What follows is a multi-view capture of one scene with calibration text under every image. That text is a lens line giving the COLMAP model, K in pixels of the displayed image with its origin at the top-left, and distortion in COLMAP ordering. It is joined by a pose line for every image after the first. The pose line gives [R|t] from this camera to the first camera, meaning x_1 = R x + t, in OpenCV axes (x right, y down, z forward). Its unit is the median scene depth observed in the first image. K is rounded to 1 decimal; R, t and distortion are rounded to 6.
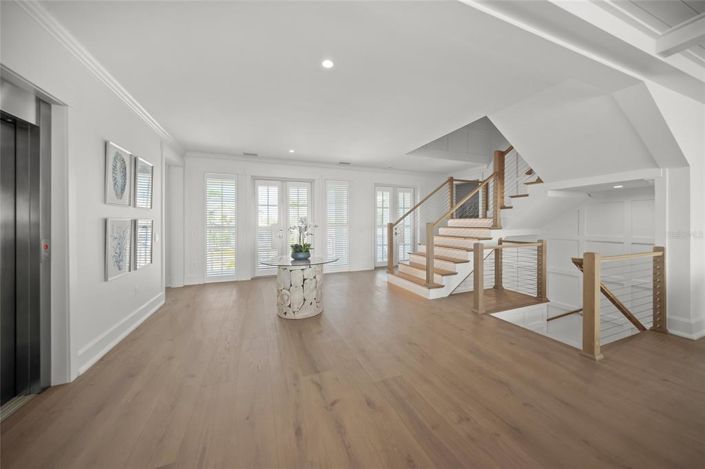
lens RADIAL K [[241.7, 0, 355.8], [0, 241.7, 223.9], [0, 0, 1]] dist [-0.000190, 0.000128]
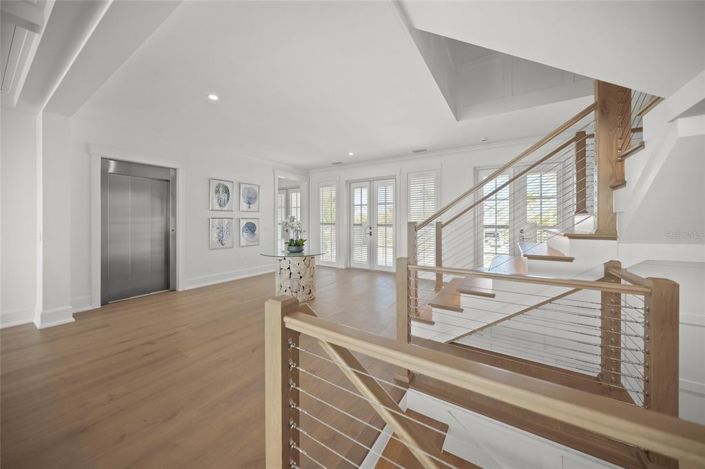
lens RADIAL K [[241.7, 0, 355.8], [0, 241.7, 223.9], [0, 0, 1]] dist [-0.000190, 0.000128]
pose [[0.590506, 0.016671, -0.806861, 0.711092], [-0.009680, 0.999861, 0.013575, -0.006927], [0.806976, -0.000205, 0.590585, 0.443243]]
